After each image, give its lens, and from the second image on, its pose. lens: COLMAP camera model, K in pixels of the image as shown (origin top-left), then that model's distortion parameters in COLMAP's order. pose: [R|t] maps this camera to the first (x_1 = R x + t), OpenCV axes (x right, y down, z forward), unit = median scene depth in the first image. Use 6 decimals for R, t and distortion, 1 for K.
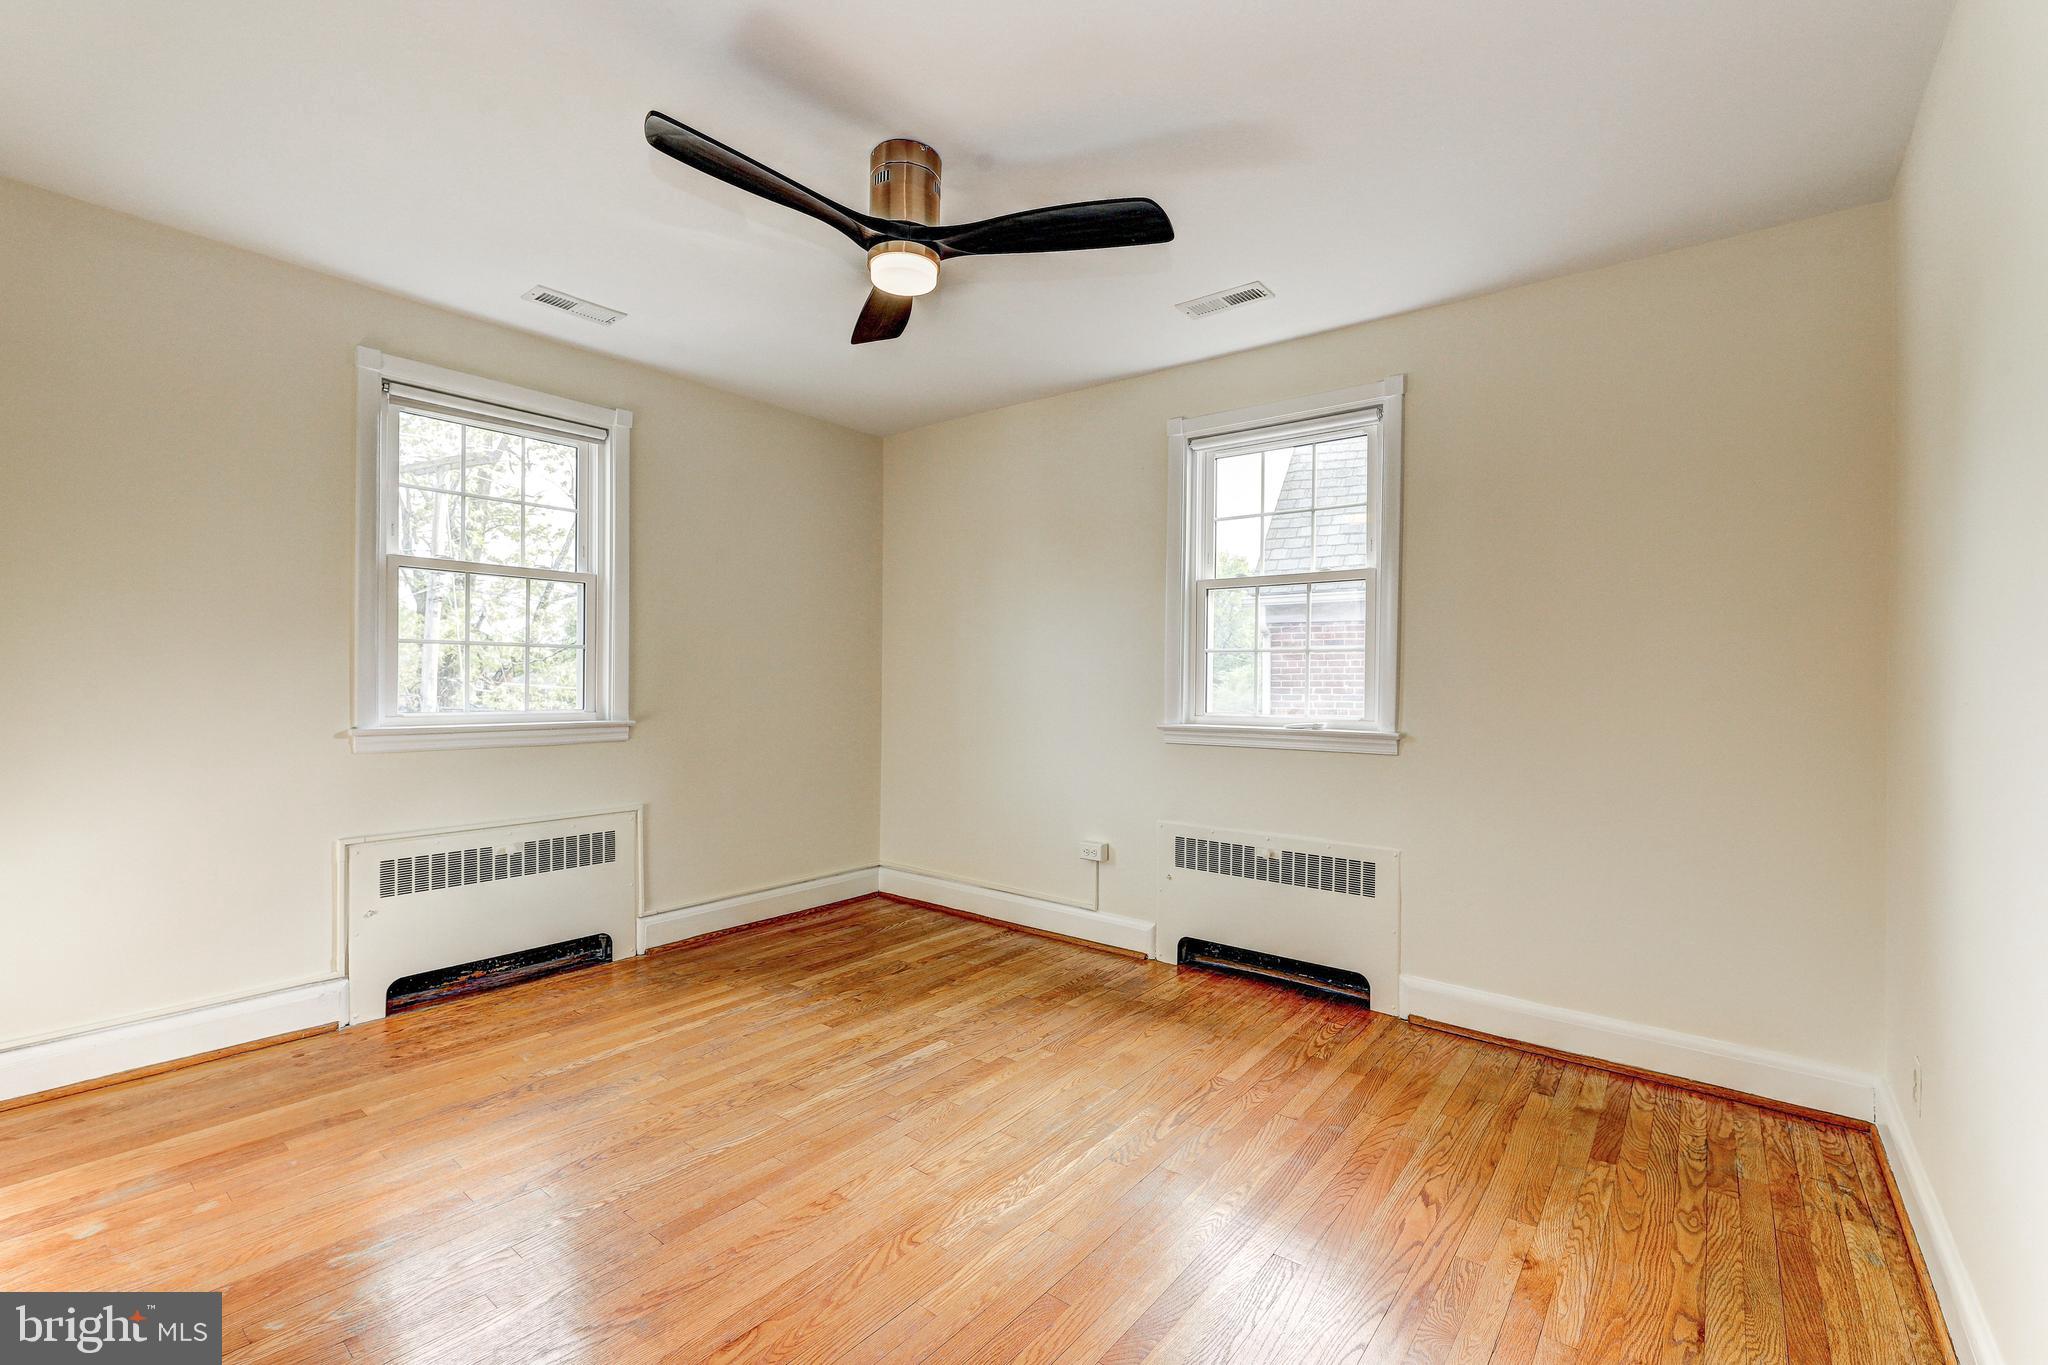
lens RADIAL K [[909.8, 0, 1024.0], [0, 909.8, 682.5], [0, 0, 1]] dist [0.001672, -0.004154]
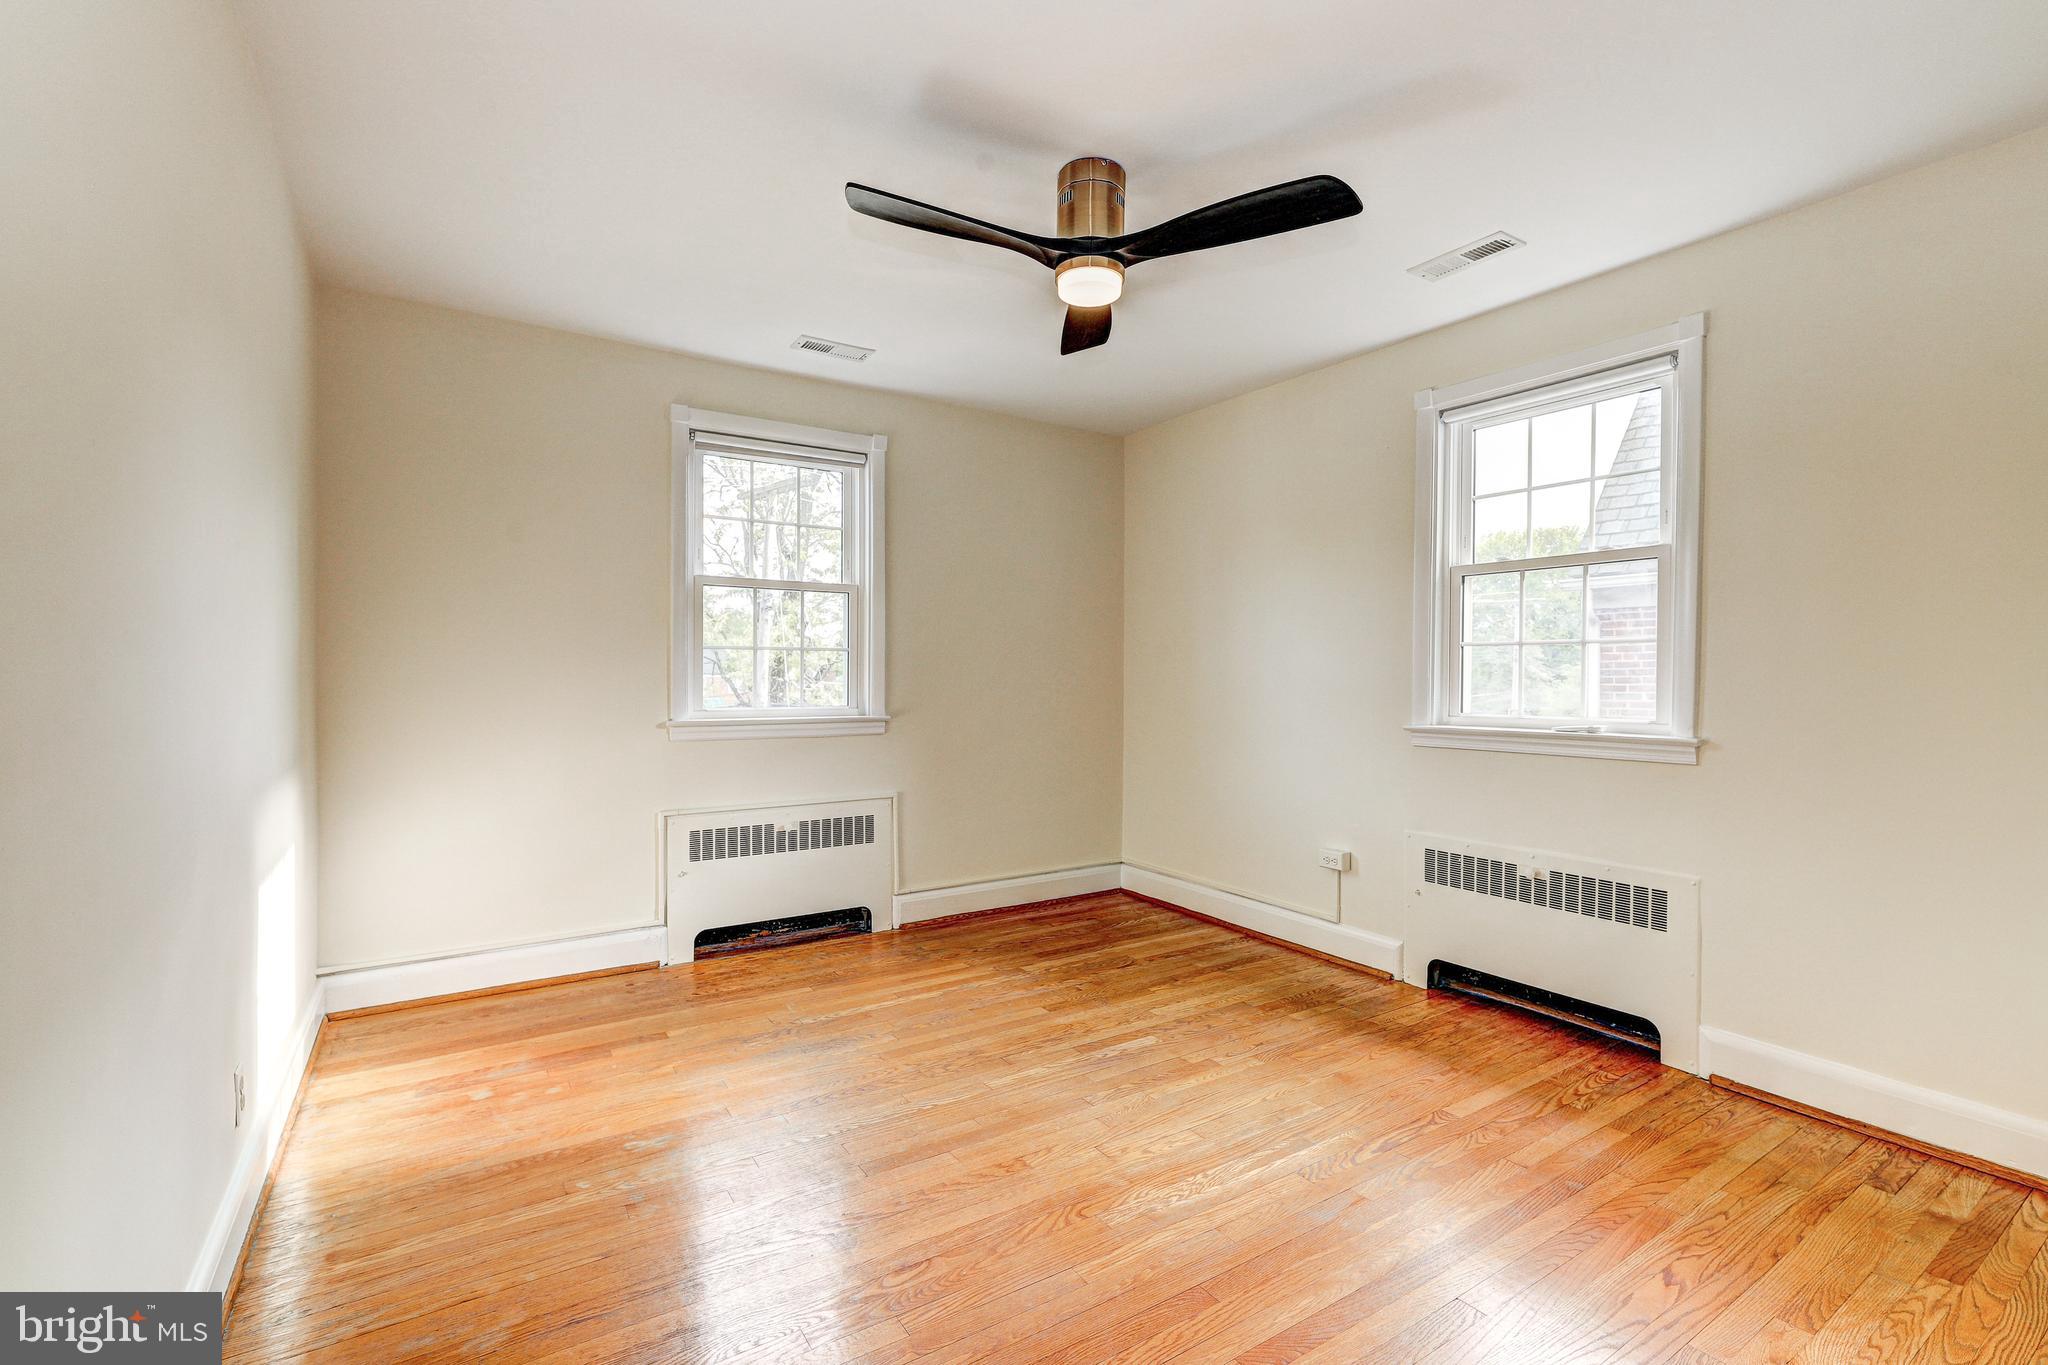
lens RADIAL K [[944.9, 0, 1024.0], [0, 944.9, 682.5], [0, 0, 1]] dist [0.003132, -0.005043]
pose [[0.944666, -0.002770, -0.328022, 0.117102], [0.003736, 0.999990, 0.002315, -0.001106], [0.328012, -0.003413, 0.944667, -0.033007]]
